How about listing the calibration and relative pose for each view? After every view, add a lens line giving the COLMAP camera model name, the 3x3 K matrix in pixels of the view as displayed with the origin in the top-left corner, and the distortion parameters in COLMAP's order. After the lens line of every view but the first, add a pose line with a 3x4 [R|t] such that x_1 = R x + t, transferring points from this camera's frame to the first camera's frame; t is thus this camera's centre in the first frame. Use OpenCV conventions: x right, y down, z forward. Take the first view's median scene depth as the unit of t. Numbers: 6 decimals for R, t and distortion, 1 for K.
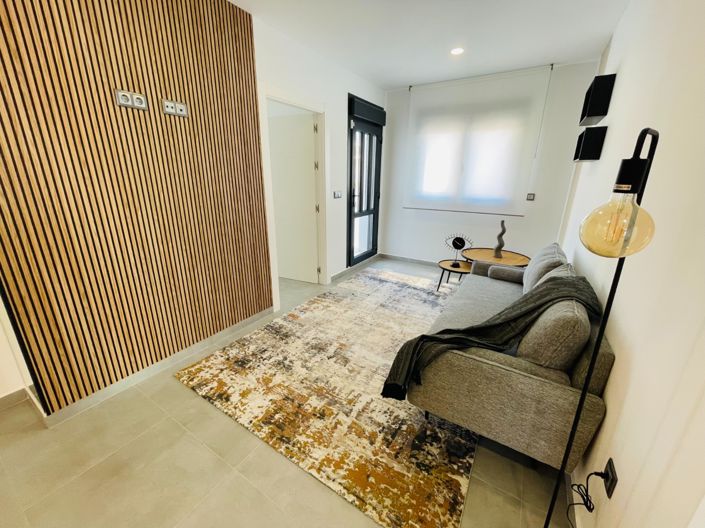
lens RADIAL K [[283.7, 0, 348.3], [0, 283.7, 262.4], [0, 0, 1]] dist [-0.002937, 0.000984]
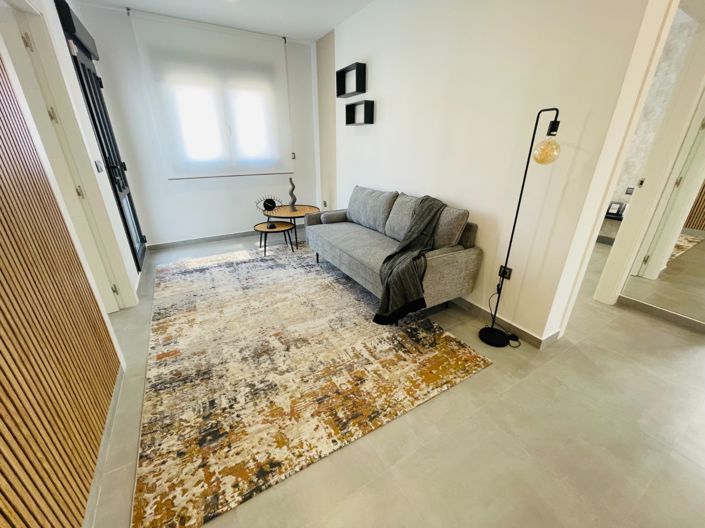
lens RADIAL K [[283.7, 0, 348.6], [0, 283.7, 261.7], [0, 0, 1]] dist [-0.002937, 0.000984]
pose [[0.467111, -0.350184, 0.811898, -0.536888], [0.266384, 0.931303, 0.248425, -0.075481], [-0.843117, 0.100235, 0.528305, 0.319067]]
